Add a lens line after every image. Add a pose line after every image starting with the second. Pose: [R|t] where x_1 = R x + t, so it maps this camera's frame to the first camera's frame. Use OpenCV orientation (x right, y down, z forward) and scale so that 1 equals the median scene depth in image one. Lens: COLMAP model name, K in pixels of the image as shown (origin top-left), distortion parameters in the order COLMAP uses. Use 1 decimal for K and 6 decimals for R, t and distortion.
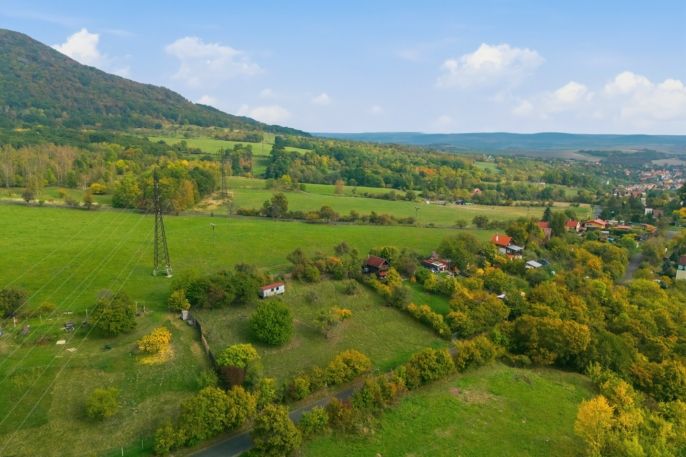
lens RADIAL K [[486.9, 0, 343.0], [0, 486.9, 228.5], [0, 0, 1]] dist [0.052332, -0.071338]
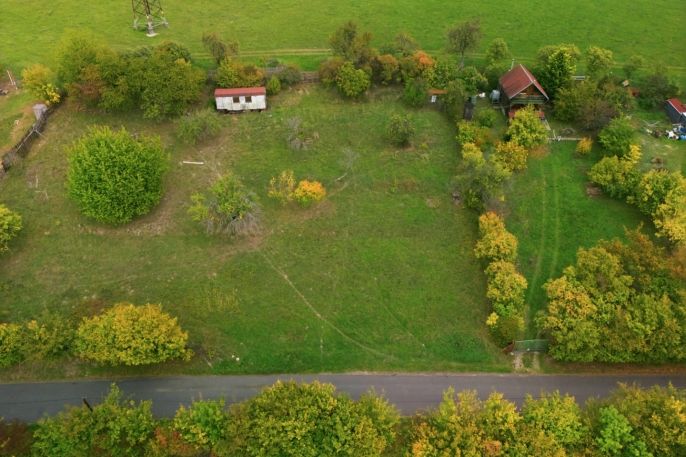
lens RADIAL K [[517.8, 0, 327.9], [0, 517.8, 230.2], [0, 0, 1]] dist [0.028247, -0.002803]
pose [[0.767178, 0.370313, -0.523743, 0.051520], [-0.097710, 0.874457, 0.475160, -0.004867], [0.633949, -0.313357, 0.707048, 0.117612]]
